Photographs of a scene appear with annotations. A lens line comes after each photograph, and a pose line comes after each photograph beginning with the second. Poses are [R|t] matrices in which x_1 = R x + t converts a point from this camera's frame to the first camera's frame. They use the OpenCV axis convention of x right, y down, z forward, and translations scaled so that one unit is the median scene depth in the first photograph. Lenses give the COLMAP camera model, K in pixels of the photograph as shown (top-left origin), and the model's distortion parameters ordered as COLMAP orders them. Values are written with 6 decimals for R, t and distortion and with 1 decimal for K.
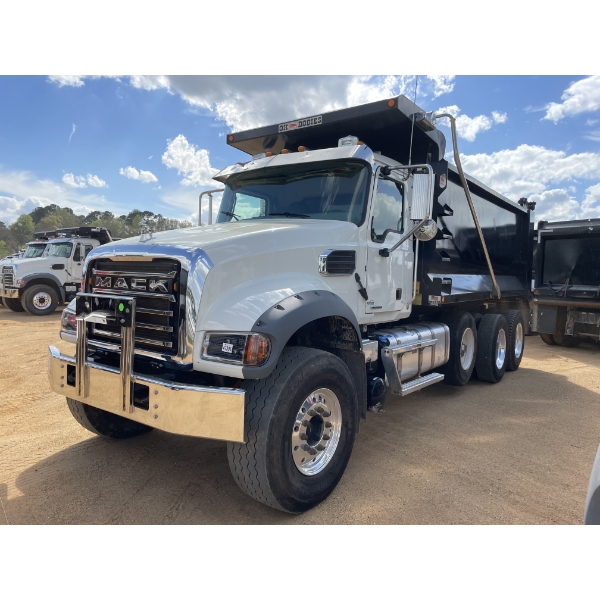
lens RADIAL K [[473.7, 0, 300.0], [0, 473.7, 300.0], [0, 0, 1]] dist [0.003417, -0.000683]
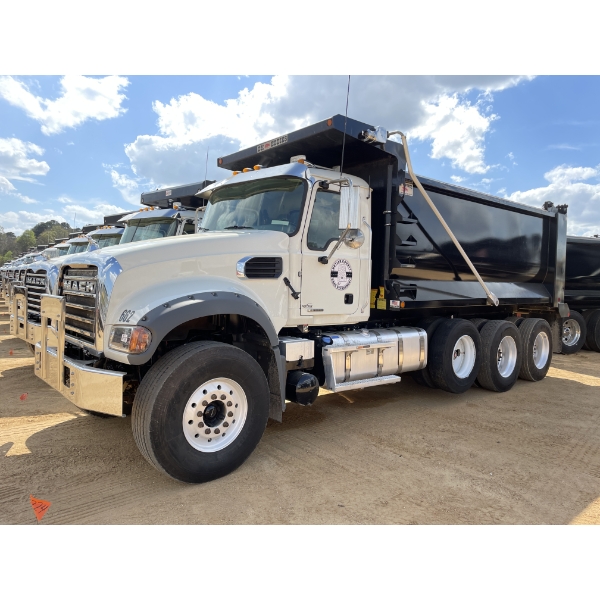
lens RADIAL K [[483.9, 0, 324.7], [0, 483.9, 287.1], [0, 0, 1]] dist [-0.003507, -0.001125]
pose [[0.982842, 0.006119, -0.184350, 0.398062], [-0.013803, 0.999087, -0.040428, 0.008270], [0.183934, 0.042279, 0.982029, -0.086819]]
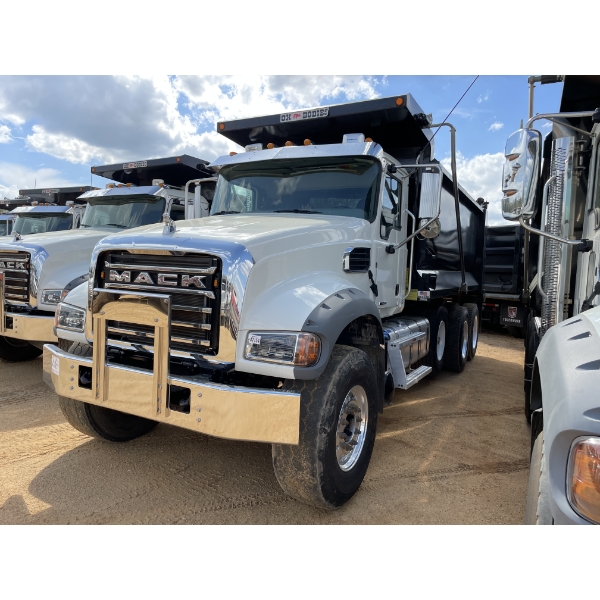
lens RADIAL K [[465.5, 0, 290.9], [0, 465.5, 299.8], [0, 0, 1]] dist [0.007531, -0.000527]
pose [[0.990301, 0.005920, 0.138813, -0.176704], [-0.009187, 0.999695, 0.022906, -0.013003], [-0.138636, -0.023959, 0.990054, 0.035500]]
